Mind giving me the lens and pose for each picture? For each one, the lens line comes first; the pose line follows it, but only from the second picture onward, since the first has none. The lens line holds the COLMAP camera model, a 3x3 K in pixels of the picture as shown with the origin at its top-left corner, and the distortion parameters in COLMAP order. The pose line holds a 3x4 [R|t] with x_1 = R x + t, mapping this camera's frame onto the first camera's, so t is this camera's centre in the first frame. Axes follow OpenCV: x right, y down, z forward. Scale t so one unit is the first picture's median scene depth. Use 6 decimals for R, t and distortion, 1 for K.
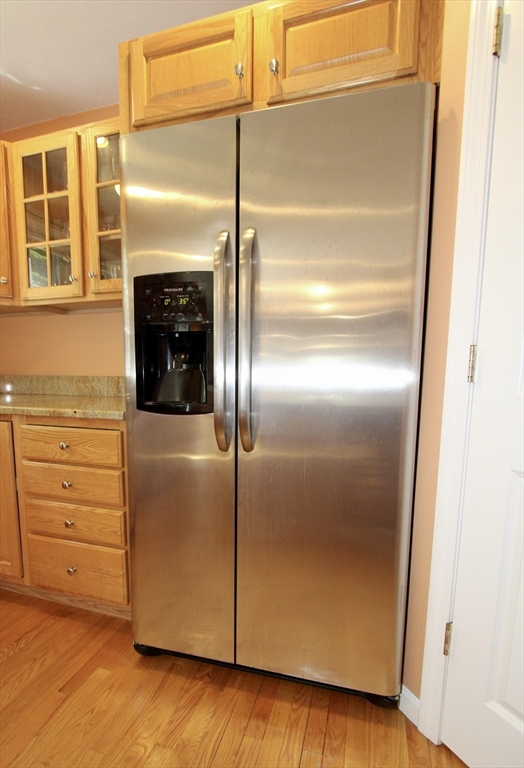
lens RADIAL K [[364.9, 0, 262.0], [0, 364.9, 384.0], [0, 0, 1]] dist [-0.000390, -0.000057]
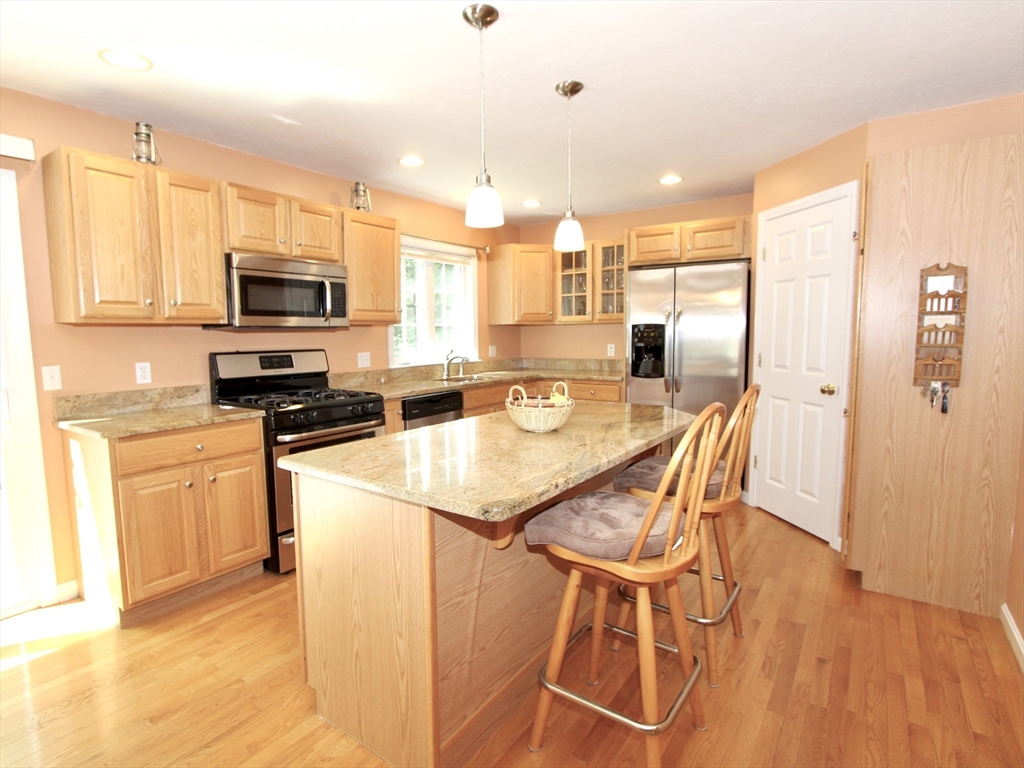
lens RADIAL K [[530.2, 0, 512.0], [0, 530.2, 384.0], [0, 0, 1]] dist [-0.001122, -0.000132]
pose [[0.943373, 0.011404, -0.331538, 0.078678], [0.009283, 0.998110, 0.060748, -0.088028], [0.331604, -0.060386, 0.941484, -2.288990]]
